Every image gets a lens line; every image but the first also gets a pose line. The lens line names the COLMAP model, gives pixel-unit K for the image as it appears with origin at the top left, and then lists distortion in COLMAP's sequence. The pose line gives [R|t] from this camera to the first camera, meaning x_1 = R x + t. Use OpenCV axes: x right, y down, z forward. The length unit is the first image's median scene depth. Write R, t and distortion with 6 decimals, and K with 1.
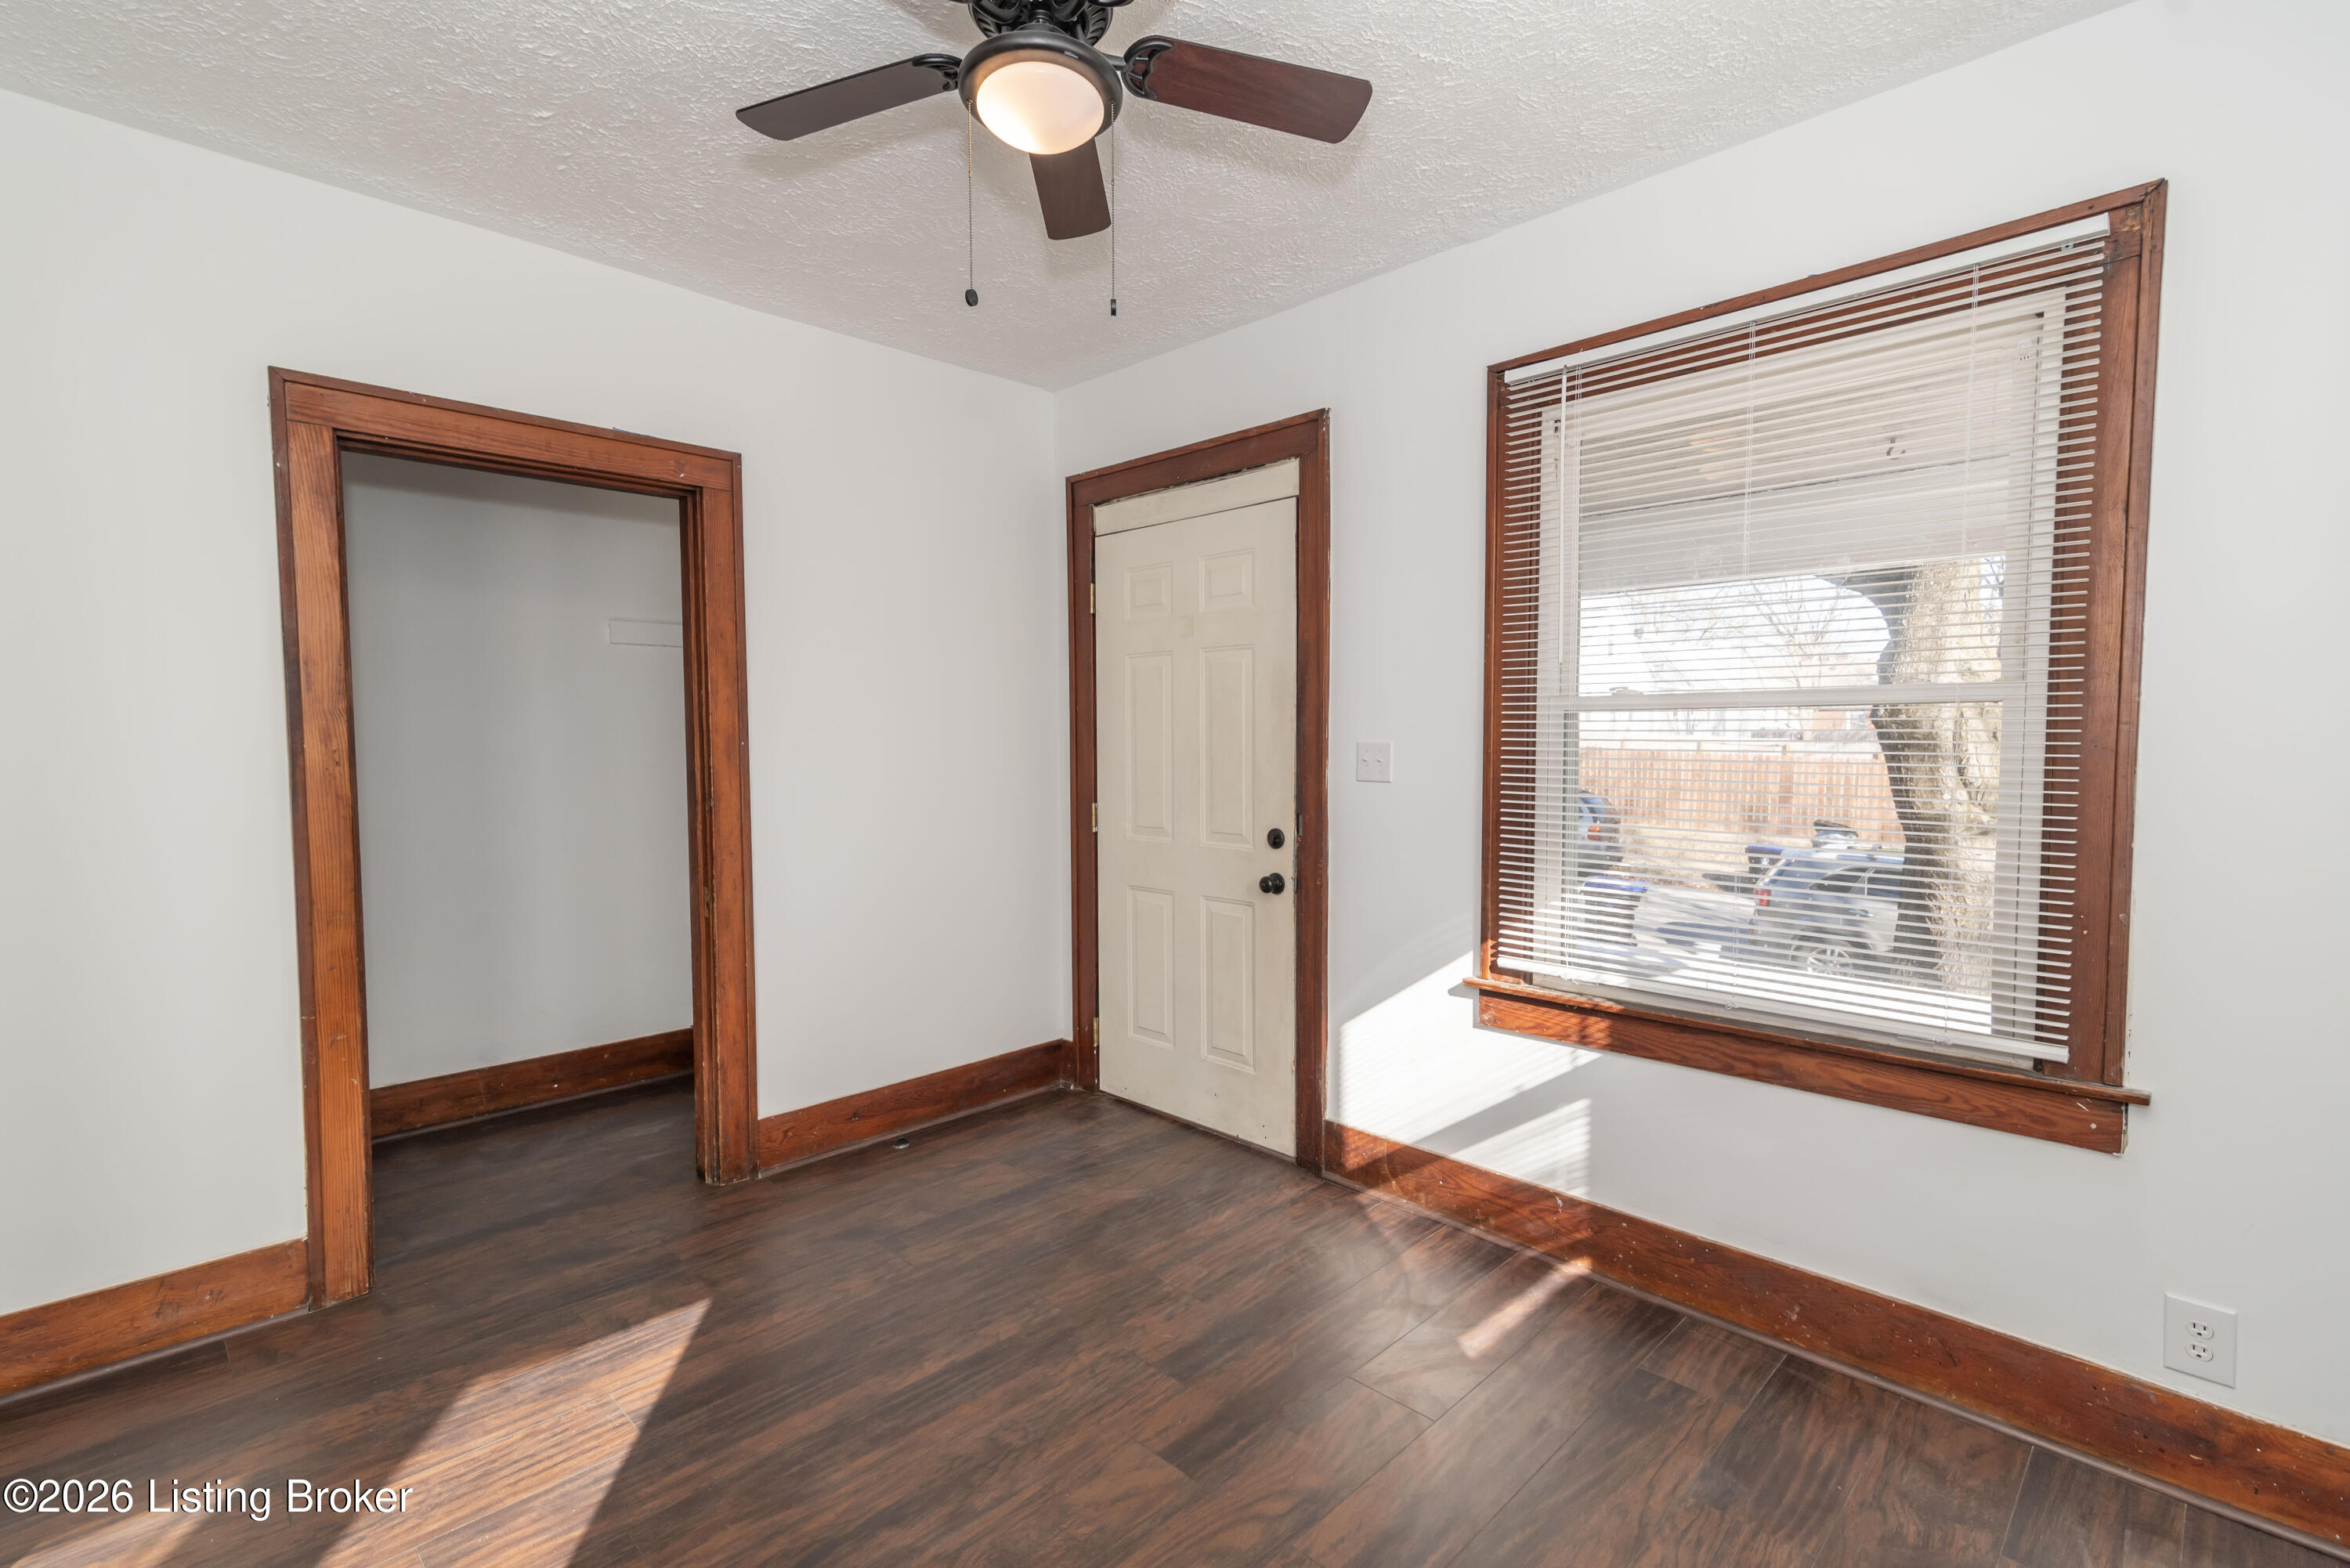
lens RADIAL K [[1071.5, 0, 1185.9], [0, 1071.5, 793.3], [0, 0, 1]] dist [0.017551, -0.000449]
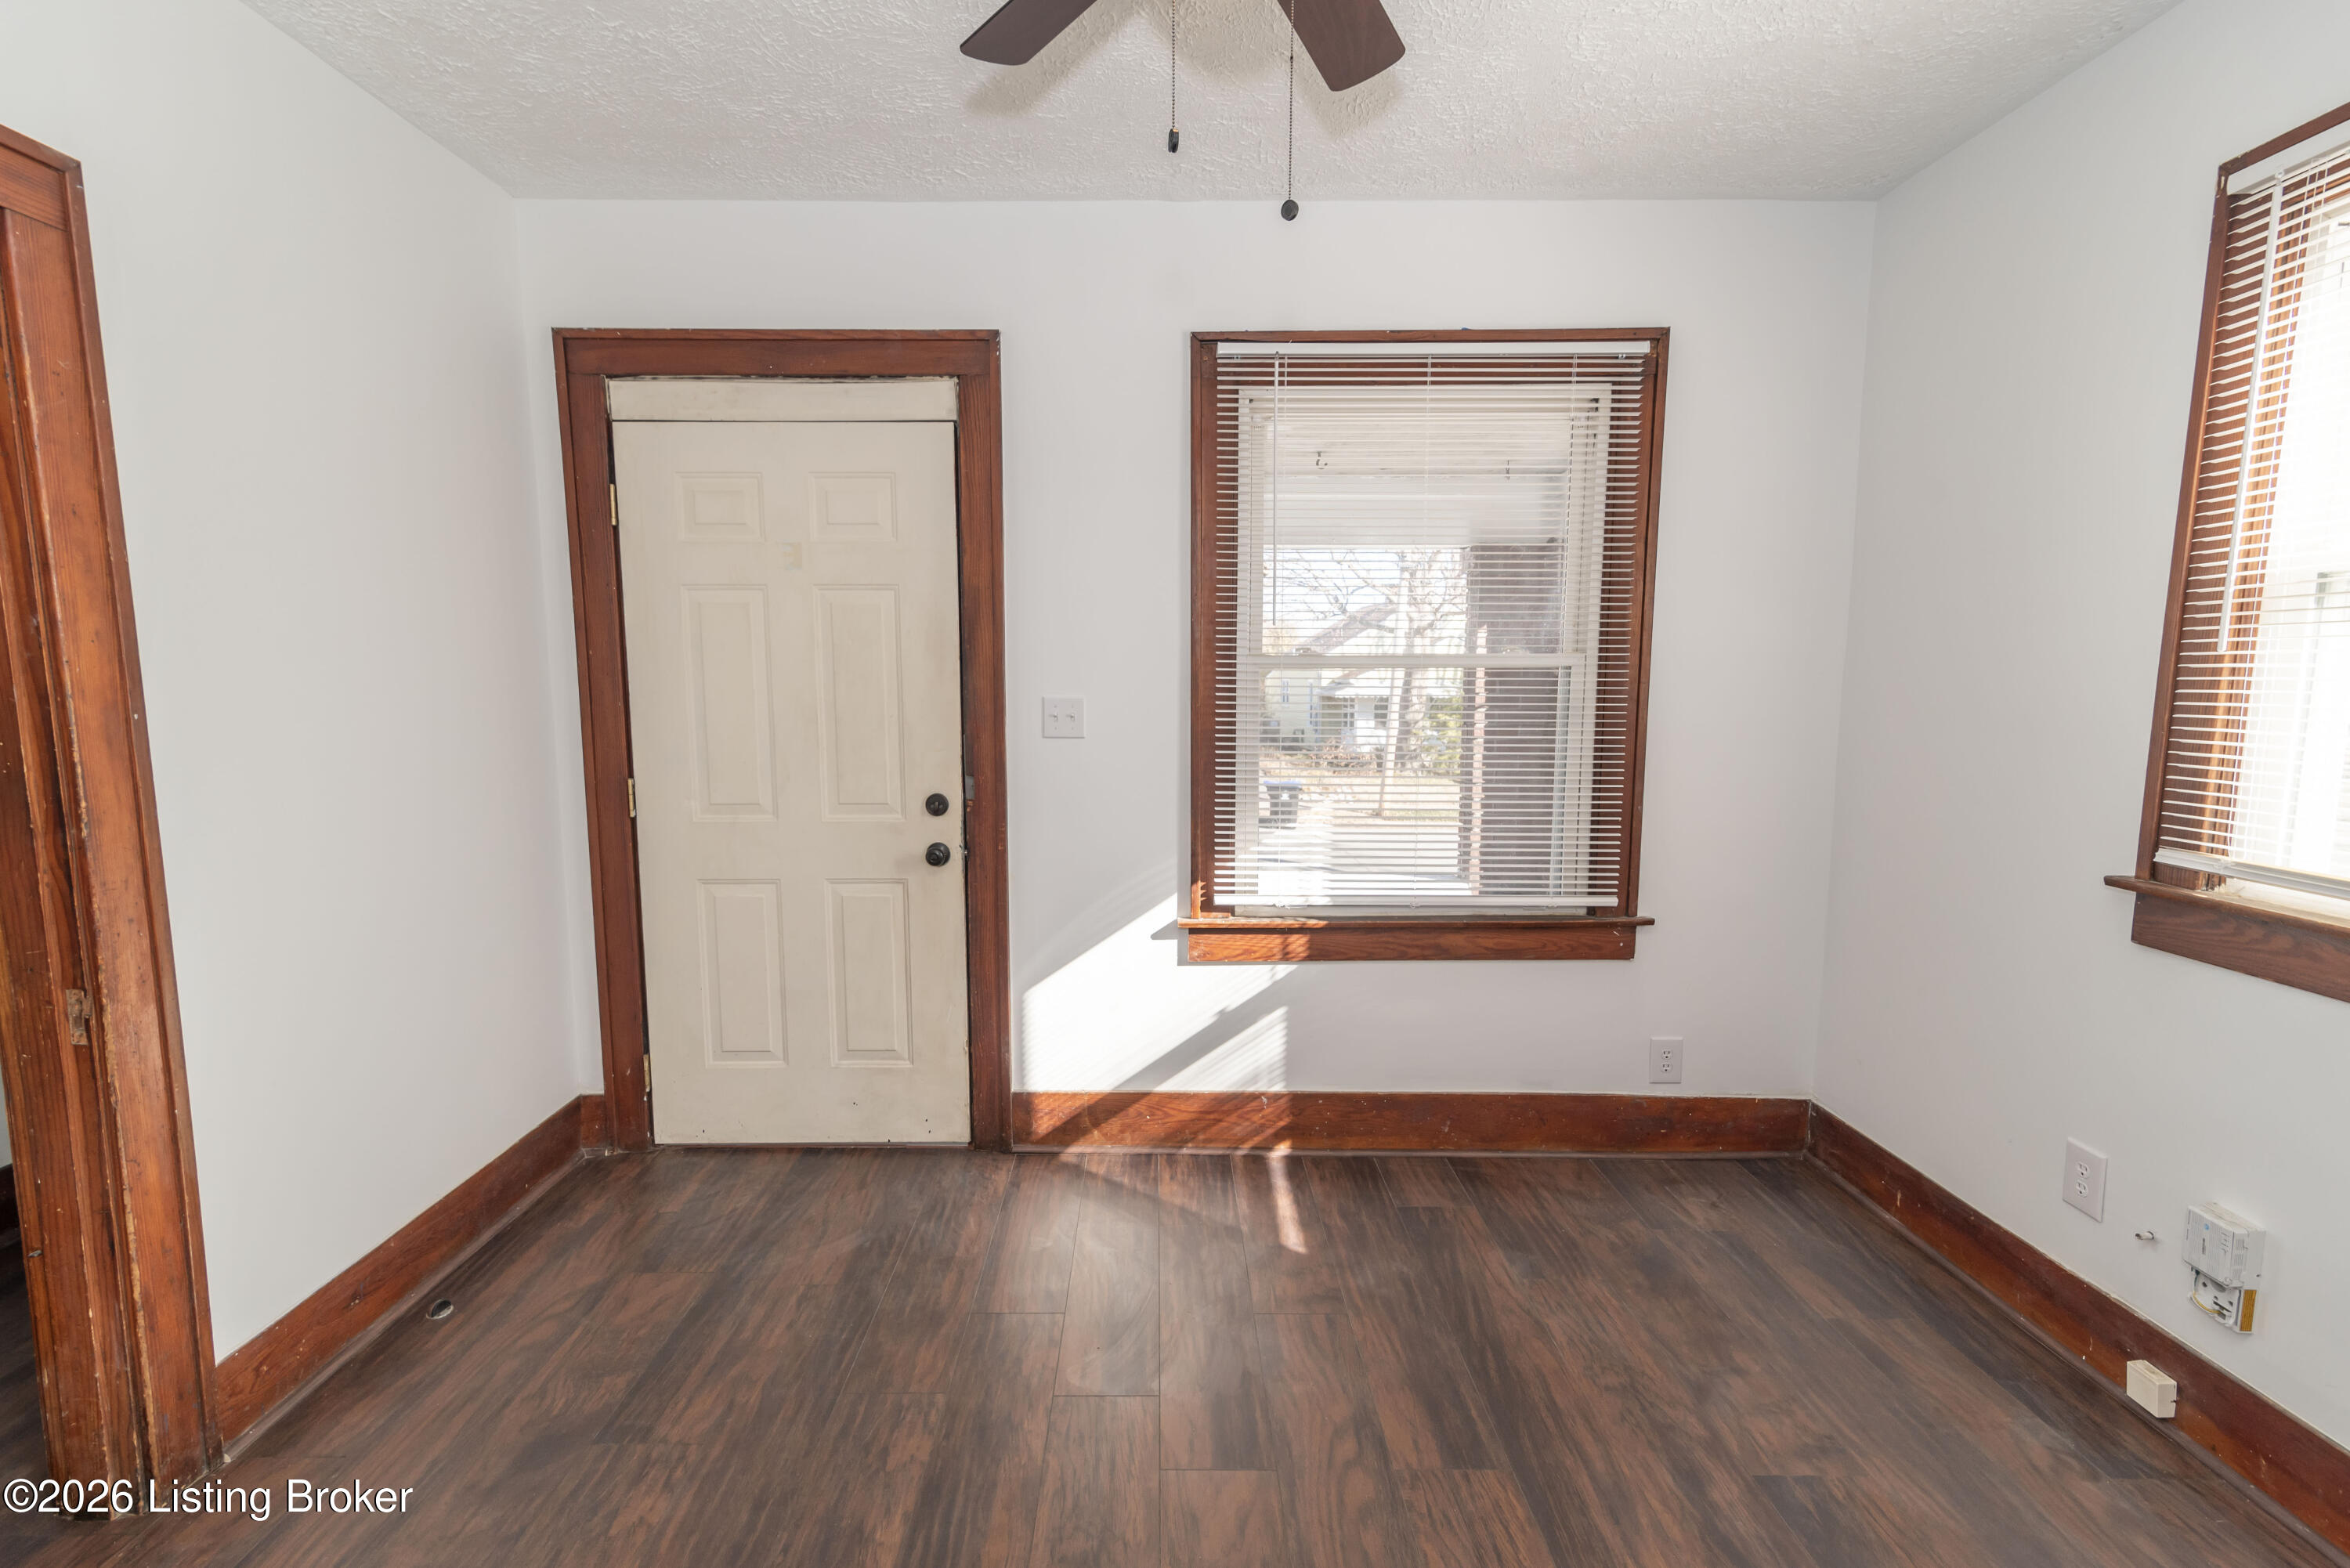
lens RADIAL K [[1057.9, 0, 1149.1], [0, 1057.9, 789.4], [0, 0, 1]] dist [0.012806, -0.000230]
pose [[0.712862, -0.077959, 0.696958, -0.462548], [0.036956, 0.996597, 0.073676, -0.033499], [-0.700330, -0.026764, 0.713317, 0.273073]]
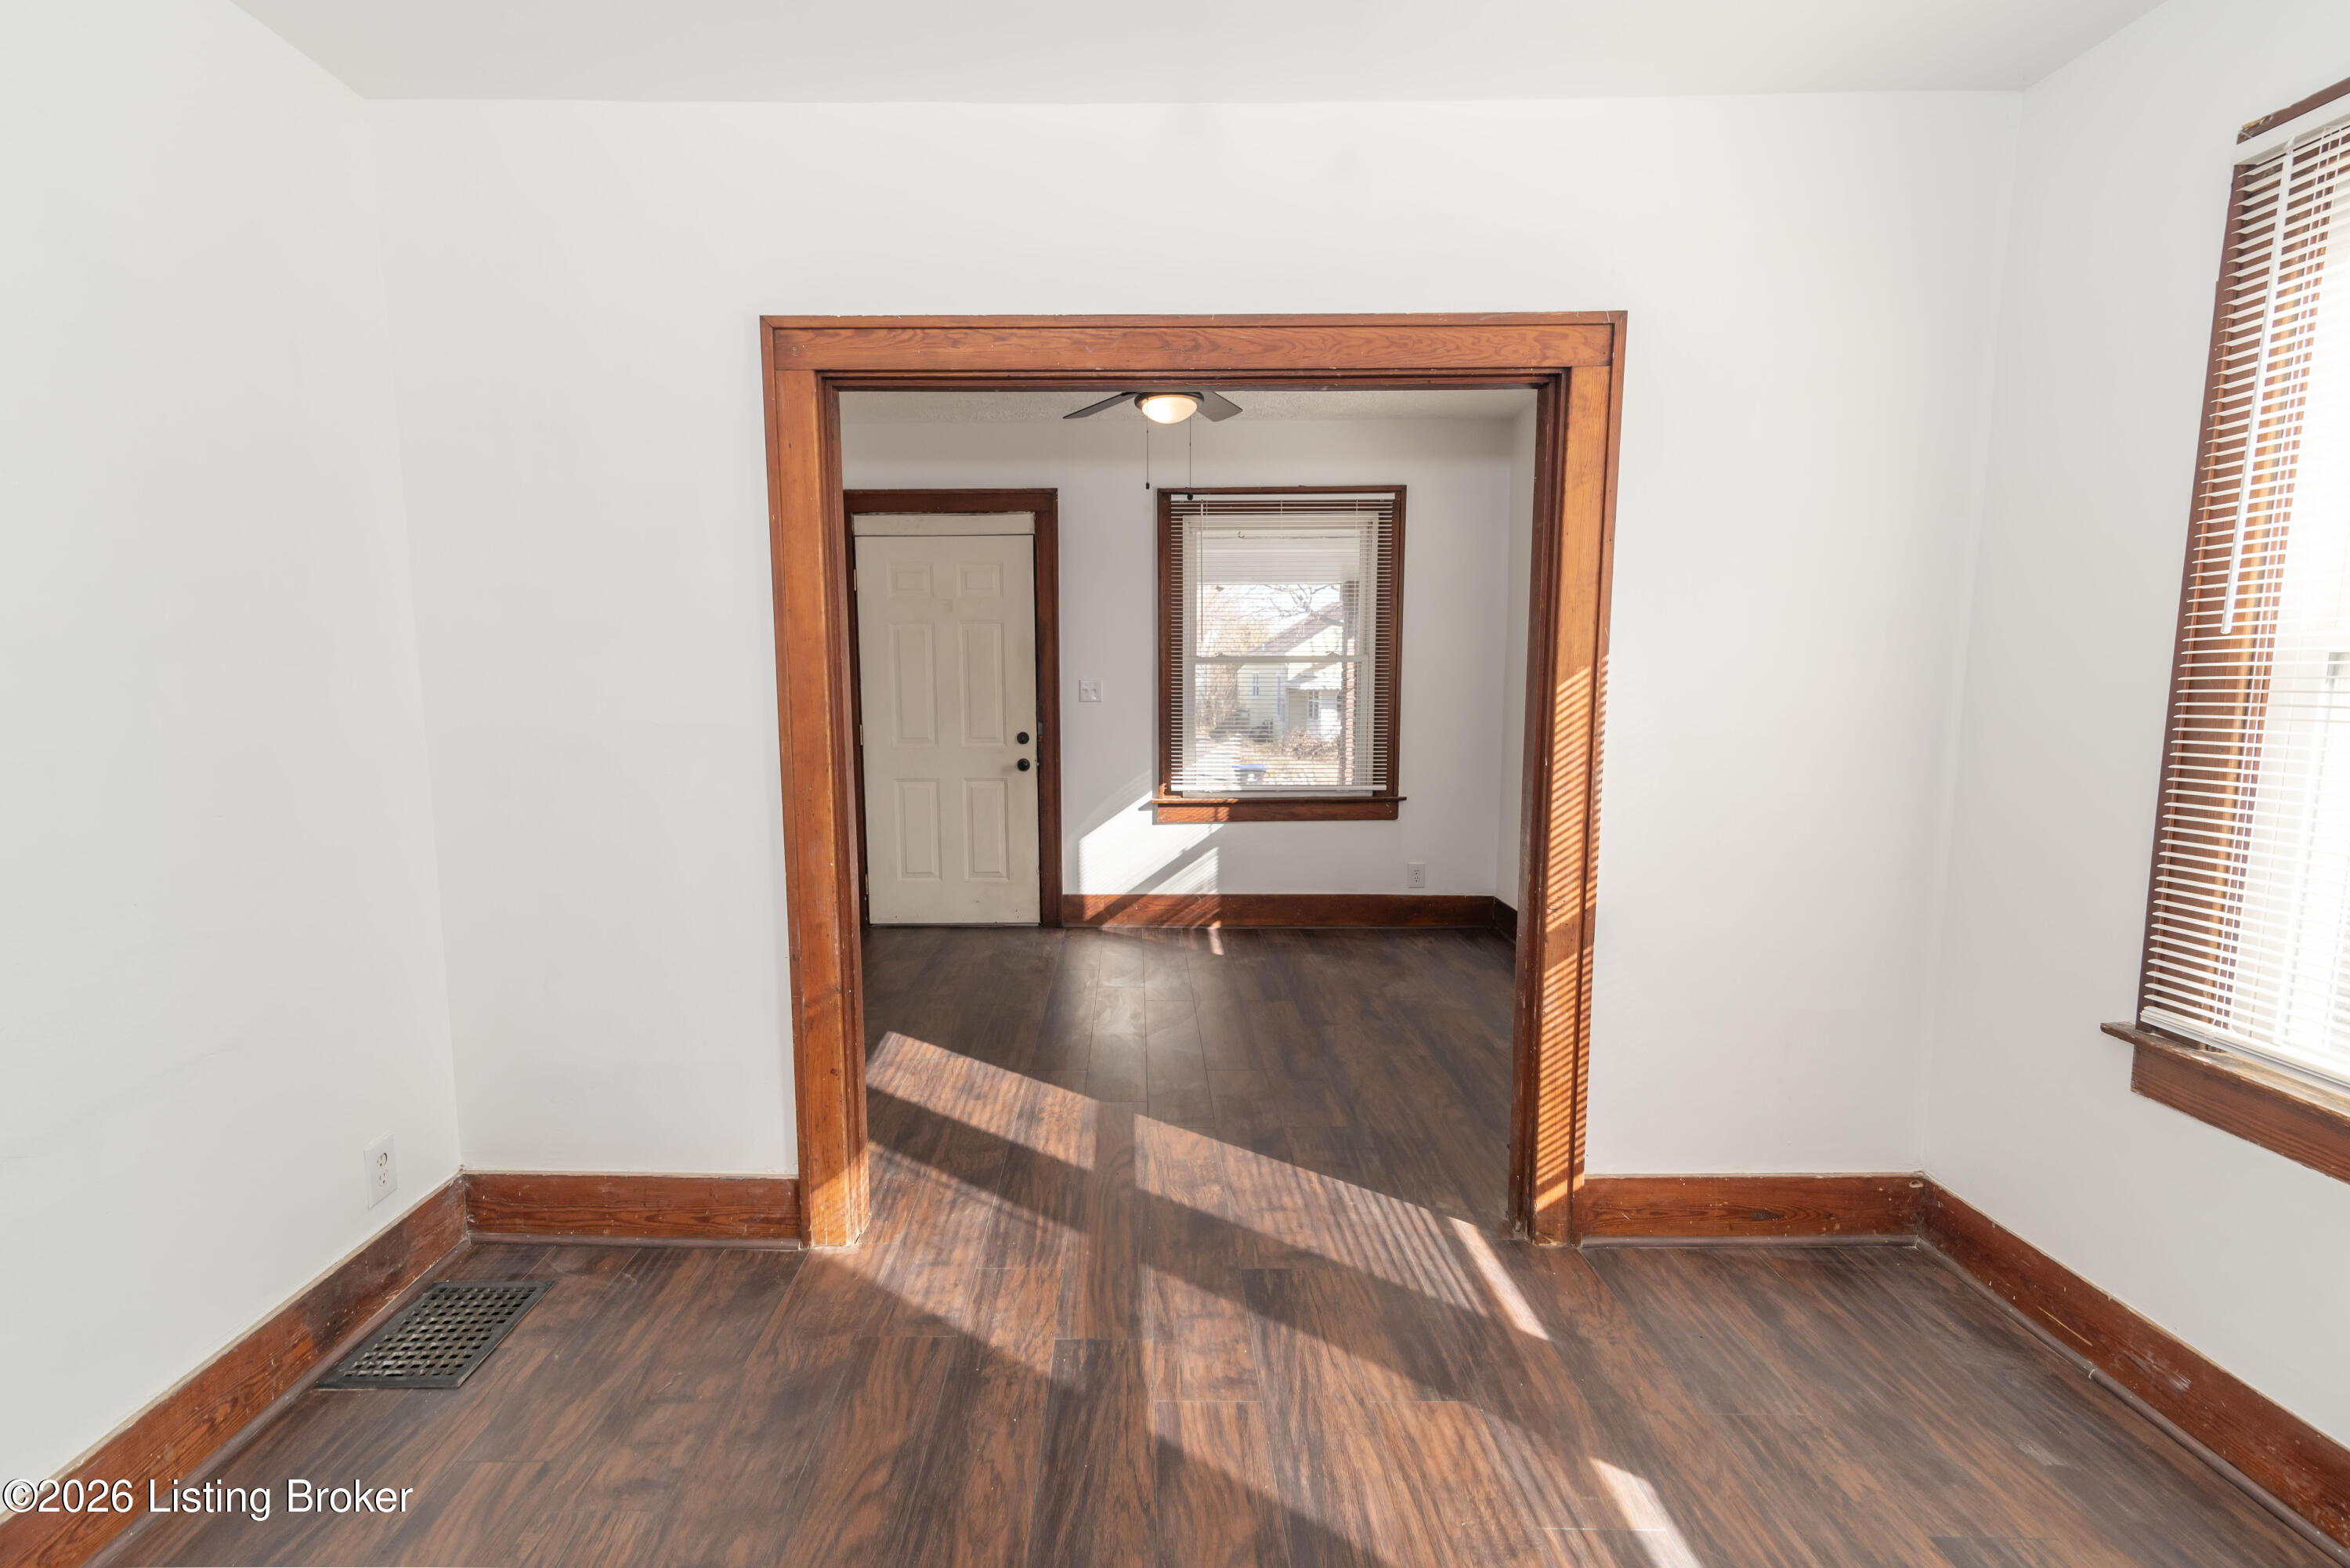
lens RADIAL K [[1073.8, 0, 1136.3], [0, 1073.8, 797.7], [0, 0, 1]] dist [0.016583, -0.000973]
pose [[0.706078, -0.089460, 0.702460, -1.114986], [0.041906, 0.995528, 0.084661, 0.000389], [-0.706893, -0.030340, 0.706670, -0.363715]]
